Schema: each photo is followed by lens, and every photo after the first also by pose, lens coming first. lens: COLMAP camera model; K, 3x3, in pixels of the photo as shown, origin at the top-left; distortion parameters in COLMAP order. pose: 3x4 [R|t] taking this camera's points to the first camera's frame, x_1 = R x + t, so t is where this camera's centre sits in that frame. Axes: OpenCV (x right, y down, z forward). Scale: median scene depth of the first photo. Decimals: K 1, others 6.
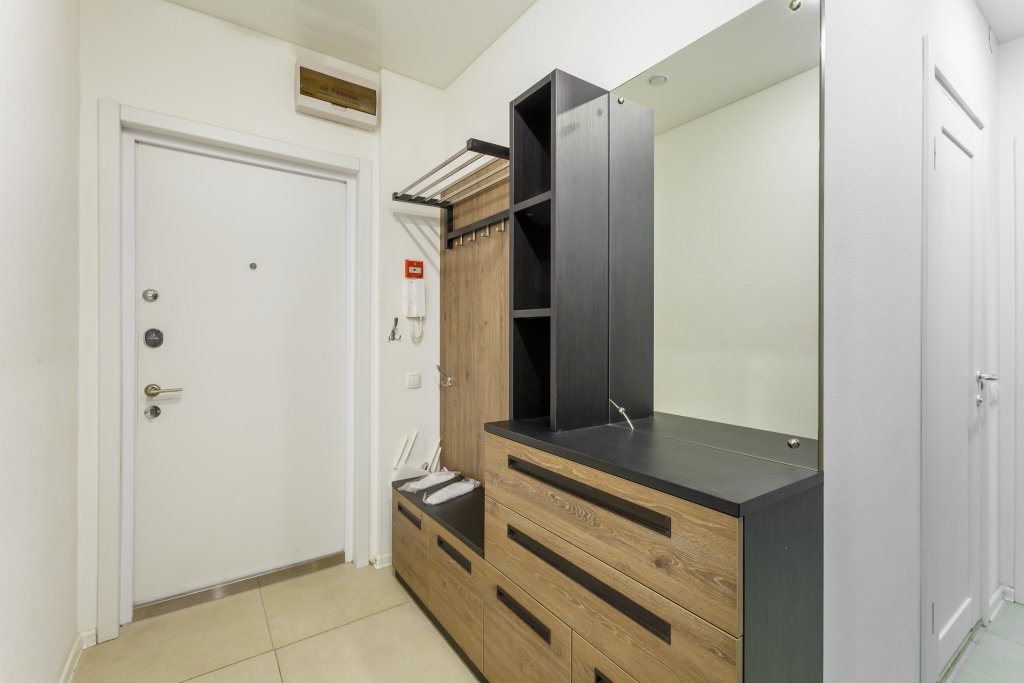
lens RADIAL K [[451.2, 0, 517.8], [0, 451.2, 340.5], [0, 0, 1]] dist [-0.010169, 0.005919]
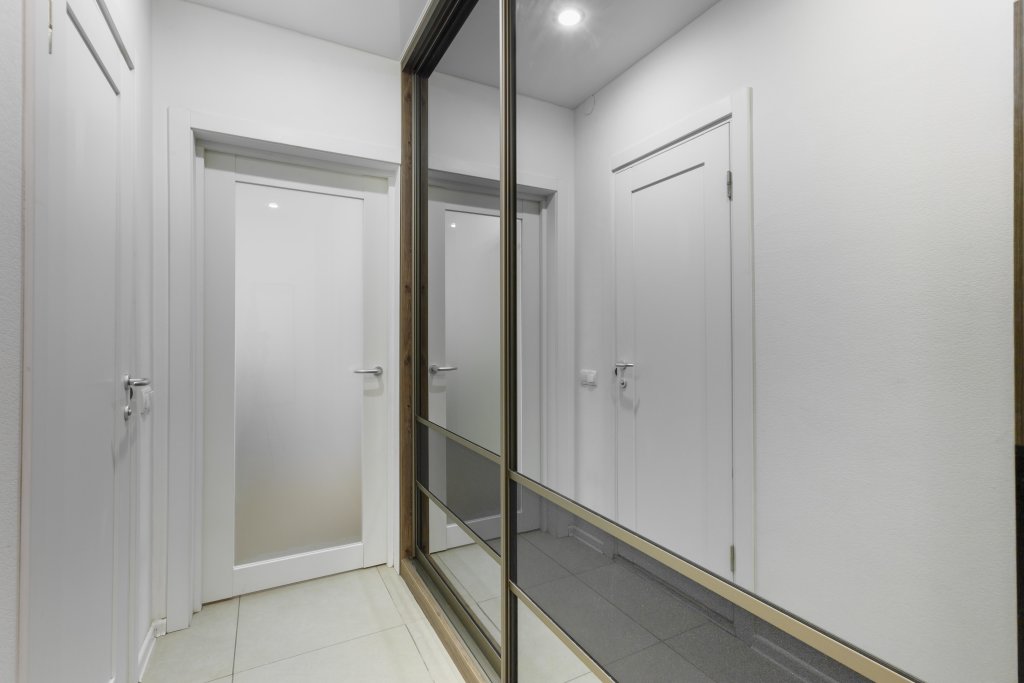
lens RADIAL K [[451.2, 0, 515.3], [0, 451.2, 339.9], [0, 0, 1]] dist [-0.010169, 0.005919]
pose [[0.092983, 0.002707, 0.995664, 0.303818], [-0.001089, 0.999996, -0.002617, 0.007277], [-0.995667, -0.000841, 0.092986, 0.249605]]
